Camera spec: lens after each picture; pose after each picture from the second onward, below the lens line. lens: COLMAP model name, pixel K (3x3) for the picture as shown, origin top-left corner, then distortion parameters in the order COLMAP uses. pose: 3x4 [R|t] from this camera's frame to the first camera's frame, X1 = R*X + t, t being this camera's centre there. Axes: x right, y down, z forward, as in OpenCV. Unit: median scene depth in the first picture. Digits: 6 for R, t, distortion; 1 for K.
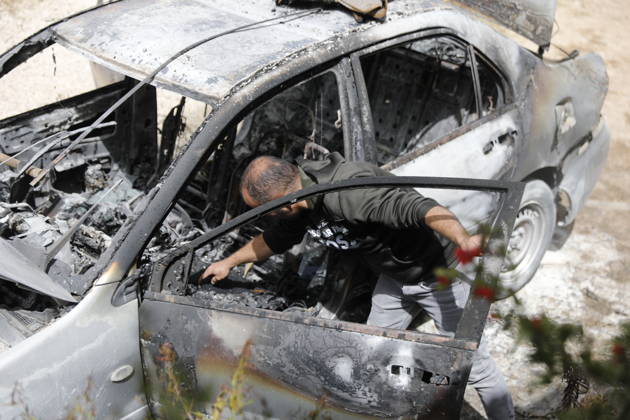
lens RADIAL K [[931.2, 0, 313.5], [0, 931.2, 209.3], [0, 0, 1]] dist [0.102858, 0.000000]
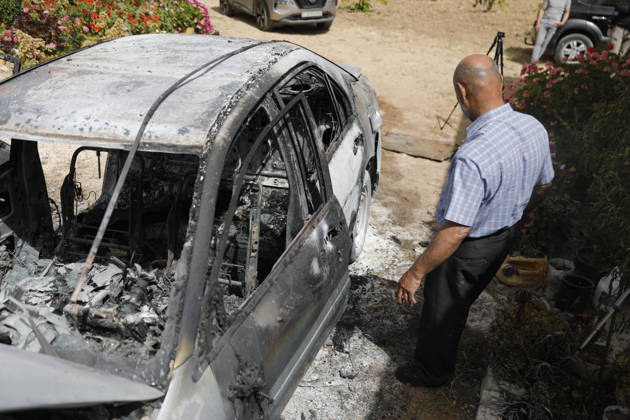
lens RADIAL K [[579.6, 0, 314.6], [0, 579.6, 208.0], [0, 0, 1]] dist [-0.010207, 0.000000]
pose [[0.863671, -0.243976, 0.441076, -0.242406], [0.241276, 0.968396, 0.063214, -0.053714], [-0.442558, 0.051825, 0.895241, 0.325568]]
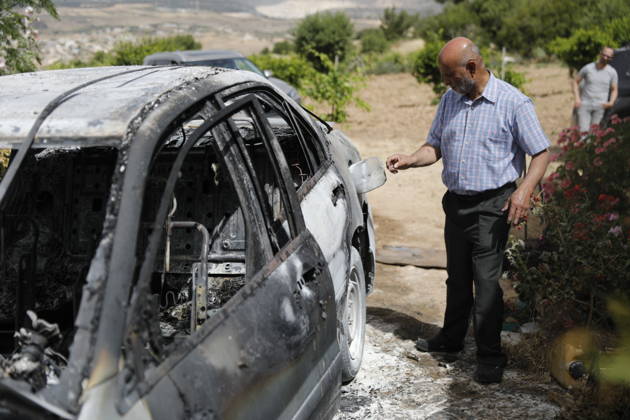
lens RADIAL K [[850.6, 0, 315.2], [0, 850.6, 211.6], [0, 0, 1]] dist [0.089428, 0.000000]
pose [[0.829329, -0.190639, 0.525233, -0.288832], [0.322293, 0.931077, -0.170948, 0.088388], [-0.456443, 0.311051, 0.833611, 0.314642]]
